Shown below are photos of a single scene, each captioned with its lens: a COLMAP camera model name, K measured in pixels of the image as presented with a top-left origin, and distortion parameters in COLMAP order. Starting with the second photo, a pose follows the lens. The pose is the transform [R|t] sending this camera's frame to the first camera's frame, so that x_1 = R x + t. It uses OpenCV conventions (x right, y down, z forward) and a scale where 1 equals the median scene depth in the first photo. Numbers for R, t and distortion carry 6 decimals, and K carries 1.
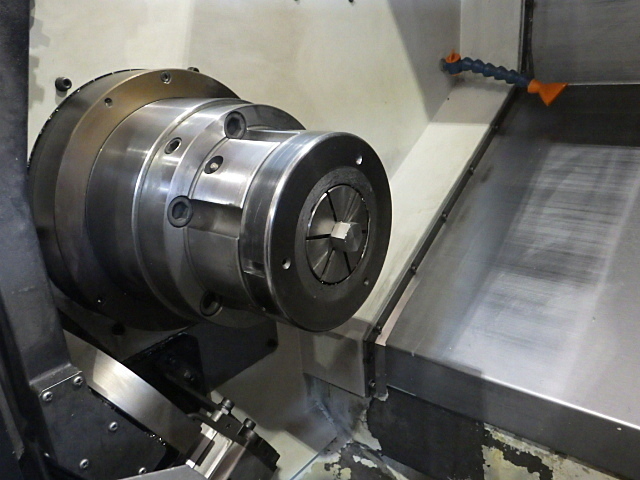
lens RADIAL K [[526.1, 0, 316.8], [0, 526.1, 242.3], [0, 0, 1]] dist [-0.004184, -0.002122]
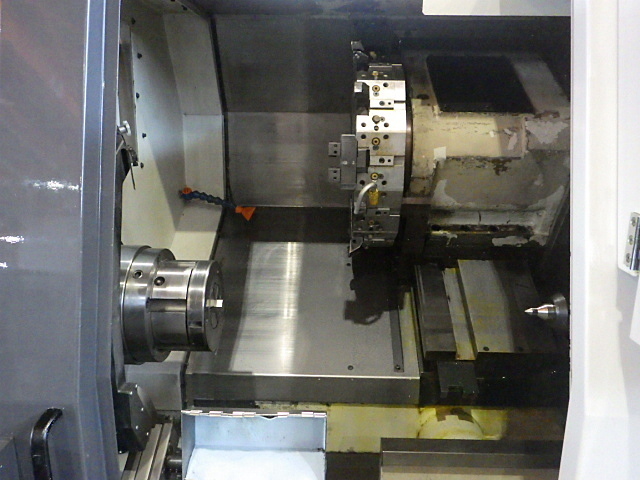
lens RADIAL K [[526.1, 0, 321.0], [0, 526.1, 235.2], [0, 0, 1]] dist [-0.004184, -0.002122]
pose [[0.783388, -0.059636, 0.618666, -0.418705], [0.147703, 0.984734, -0.092107, -0.015467], [-0.603728, 0.163534, 0.780236, -0.461240]]
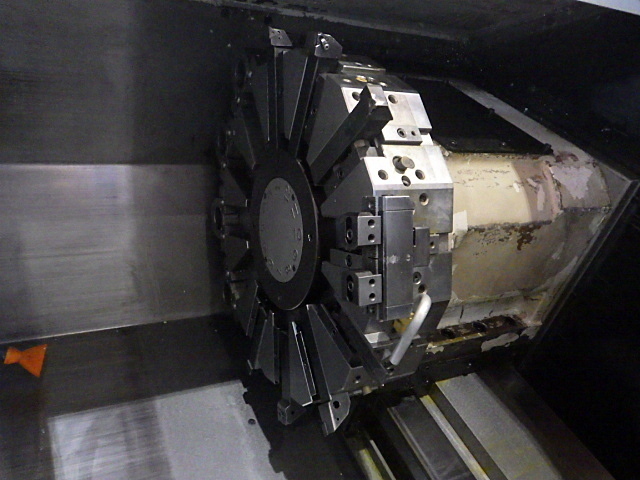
lens RADIAL K [[526.1, 0, 317.6], [0, 526.1, 240.4], [0, 0, 1]] dist [-0.004184, -0.002122]
pose [[0.365825, -0.043458, 0.929669, -0.182579], [0.301098, 0.950715, -0.074040, -0.241122], [-0.880632, 0.307007, 0.360880, 0.171299]]
